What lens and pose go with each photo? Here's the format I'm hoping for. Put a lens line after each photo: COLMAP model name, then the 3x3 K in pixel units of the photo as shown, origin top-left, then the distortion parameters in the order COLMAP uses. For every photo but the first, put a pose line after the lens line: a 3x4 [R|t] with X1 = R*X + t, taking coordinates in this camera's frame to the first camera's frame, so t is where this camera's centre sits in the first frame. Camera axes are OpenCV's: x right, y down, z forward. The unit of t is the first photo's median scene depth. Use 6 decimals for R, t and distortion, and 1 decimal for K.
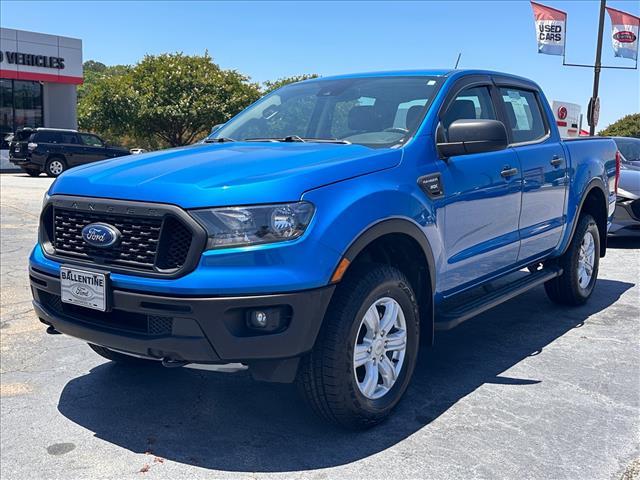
lens RADIAL K [[716.8, 0, 320.0], [0, 716.8, 240.0], [0, 0, 1]] dist [-0.002240, 0.009846]
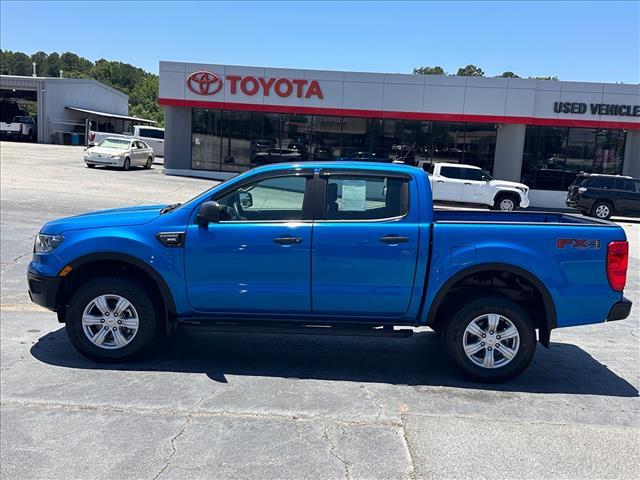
lens RADIAL K [[716.8, 0, 320.0], [0, 716.8, 240.0], [0, 0, 1]] dist [-0.002240, 0.009846]
pose [[0.572665, 0.107222, -0.812748, 0.272233], [-0.147158, 0.988751, 0.026754, -0.026883], [0.806474, 0.104281, 0.582001, 0.050417]]
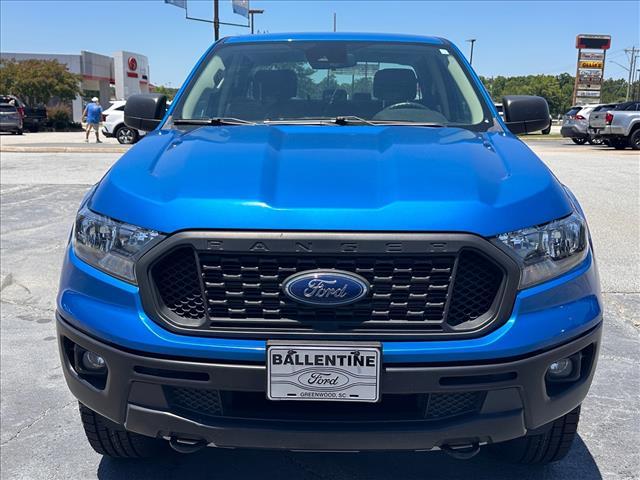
lens RADIAL K [[764.4, 0, 320.0], [0, 764.4, 240.0], [0, 0, 1]] dist [-0.000913, -0.000053]
pose [[0.834220, -0.107570, 0.540837, -0.690067], [0.078430, 0.993963, 0.076720, -0.105324], [-0.545825, -0.021584, 0.837621, 0.423059]]
